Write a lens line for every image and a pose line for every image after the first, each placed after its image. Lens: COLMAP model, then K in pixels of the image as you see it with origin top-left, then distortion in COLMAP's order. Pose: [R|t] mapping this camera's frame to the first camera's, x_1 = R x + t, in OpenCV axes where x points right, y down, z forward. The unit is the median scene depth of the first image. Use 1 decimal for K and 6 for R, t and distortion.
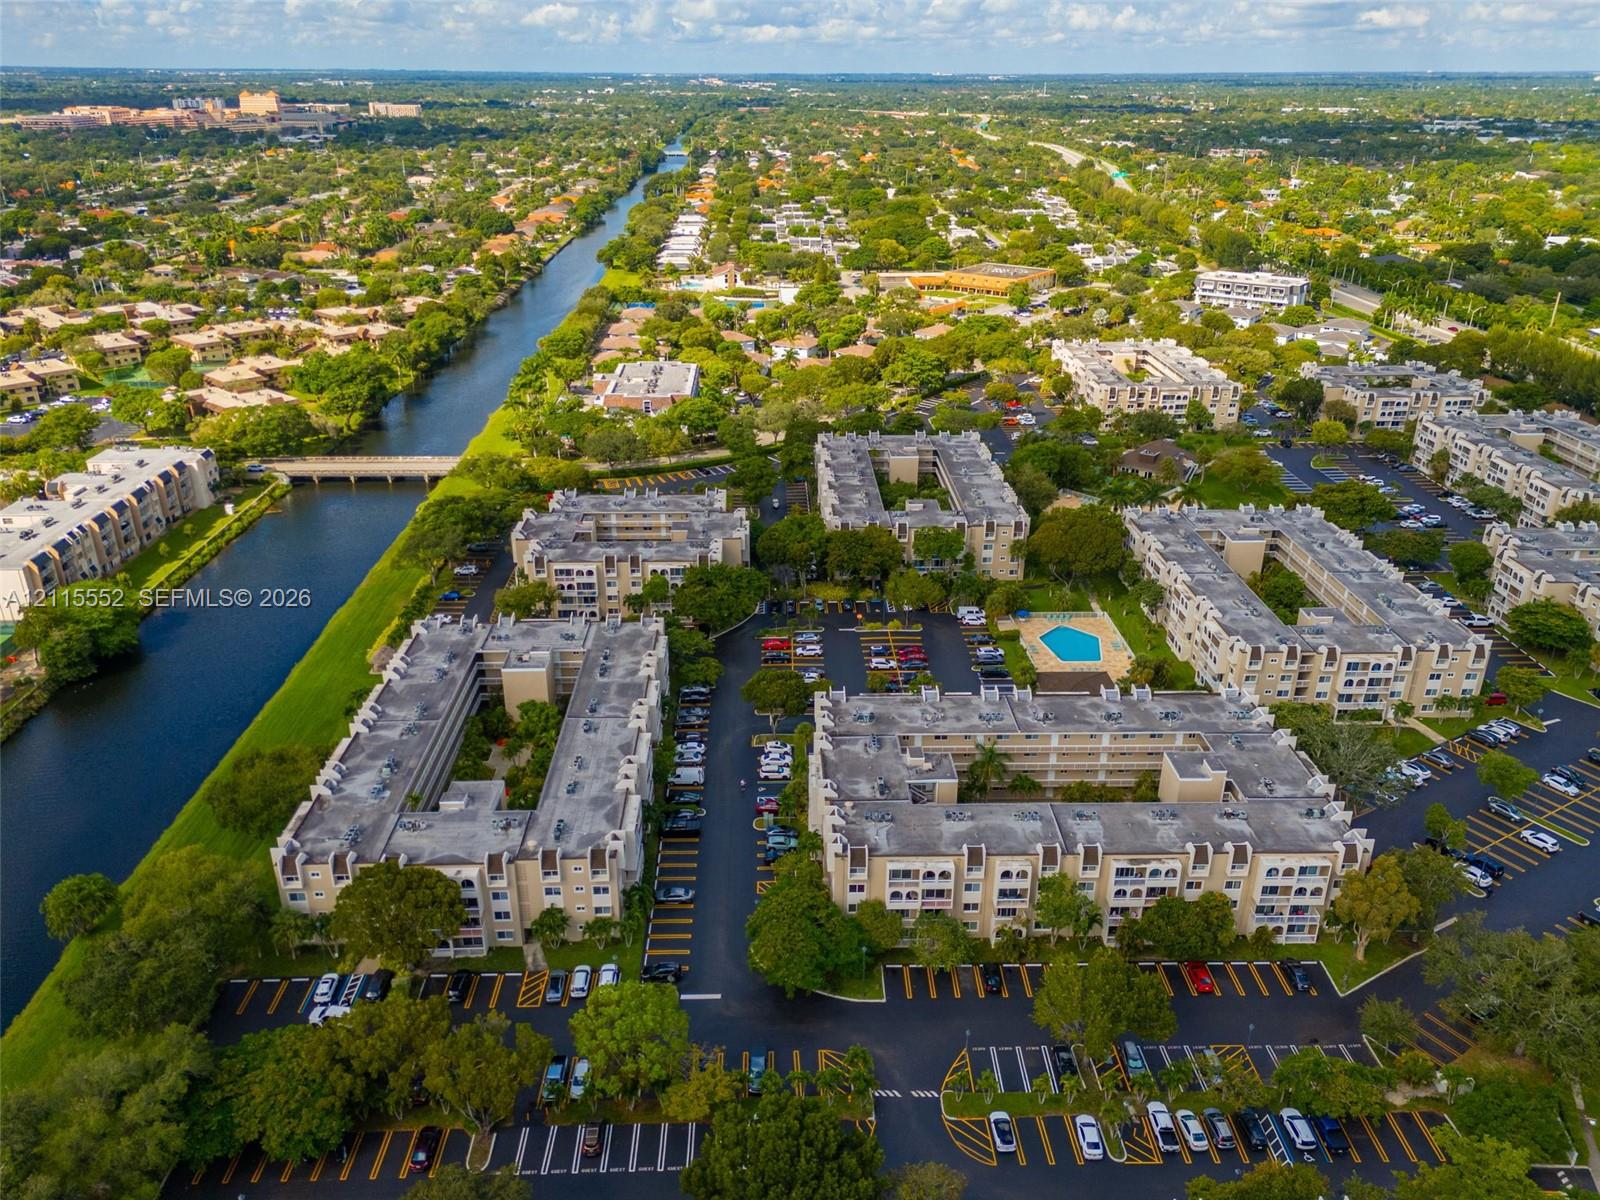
lens RADIAL K [[1223.2, 0, 800.0], [0, 1223.2, 600.0], [0, 0, 1]] dist [0.070087, -0.070589]
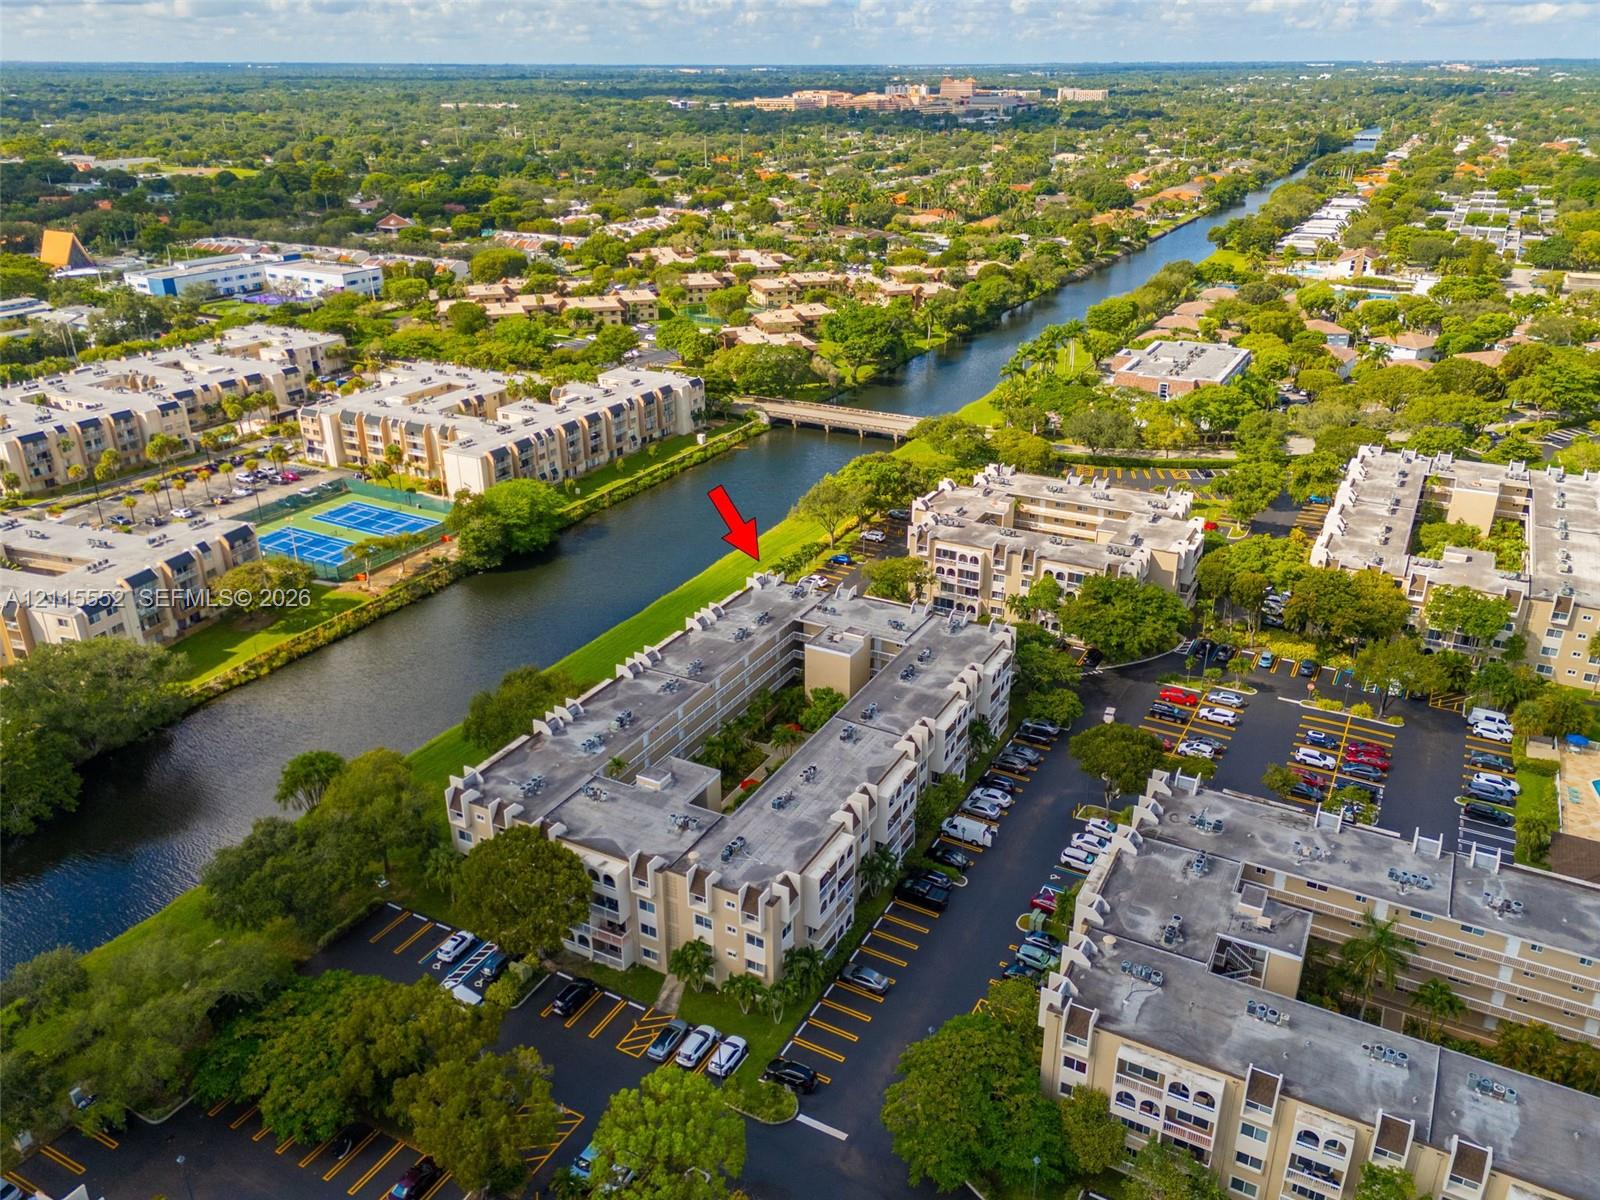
lens RADIAL K [[1223.2, 0, 800.0], [0, 1223.2, 600.0], [0, 0, 1]] dist [0.070087, -0.070589]
pose [[0.861530, 0.199095, -0.467040, 0.105310], [-0.199688, 0.978642, 0.048830, -0.010741], [0.466787, 0.051194, 0.882887, 0.181236]]
